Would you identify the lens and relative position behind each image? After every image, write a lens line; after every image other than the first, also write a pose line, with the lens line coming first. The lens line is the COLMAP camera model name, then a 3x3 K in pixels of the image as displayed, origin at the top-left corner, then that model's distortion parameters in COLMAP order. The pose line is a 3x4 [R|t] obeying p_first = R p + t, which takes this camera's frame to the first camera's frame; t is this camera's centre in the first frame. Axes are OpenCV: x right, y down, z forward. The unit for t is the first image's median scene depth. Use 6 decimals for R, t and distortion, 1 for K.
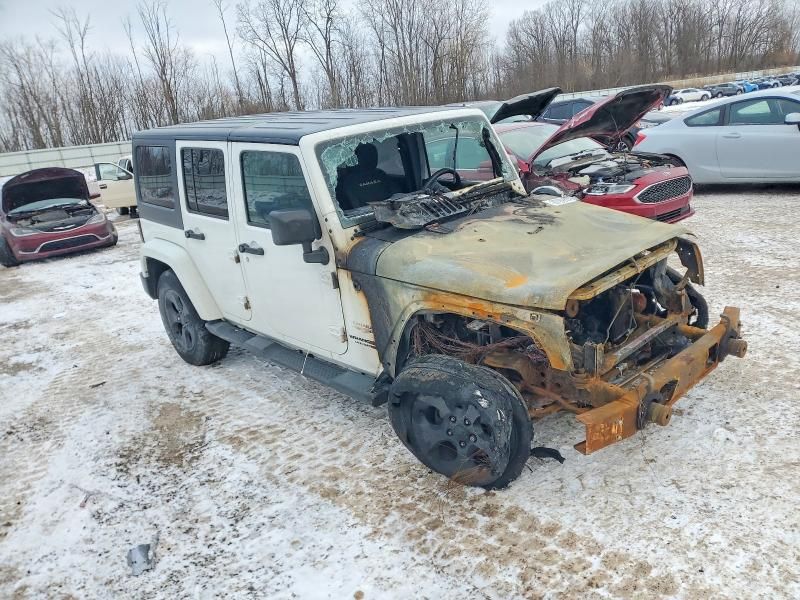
lens RADIAL K [[622.2, 0, 400.0], [0, 622.2, 300.0], [0, 0, 1]] dist [0.061449, -0.004436]
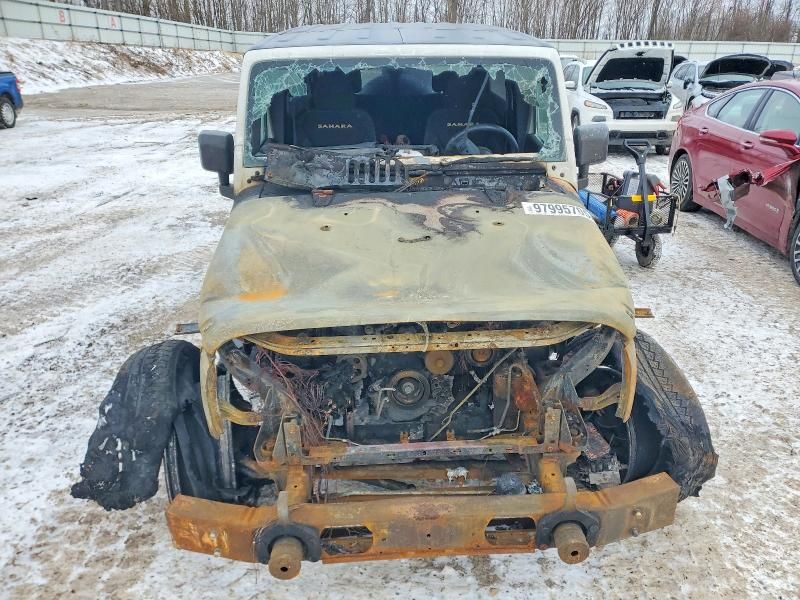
lens RADIAL K [[623.5, 0, 435.9], [0, 623.5, 284.8], [0, 0, 1]] dist [0.040464, -0.004144]
pose [[0.747425, 0.349822, -0.564784, 0.617245], [-0.280695, 0.936813, 0.208787, -0.205803], [0.602135, 0.002479, 0.798390, 0.448660]]
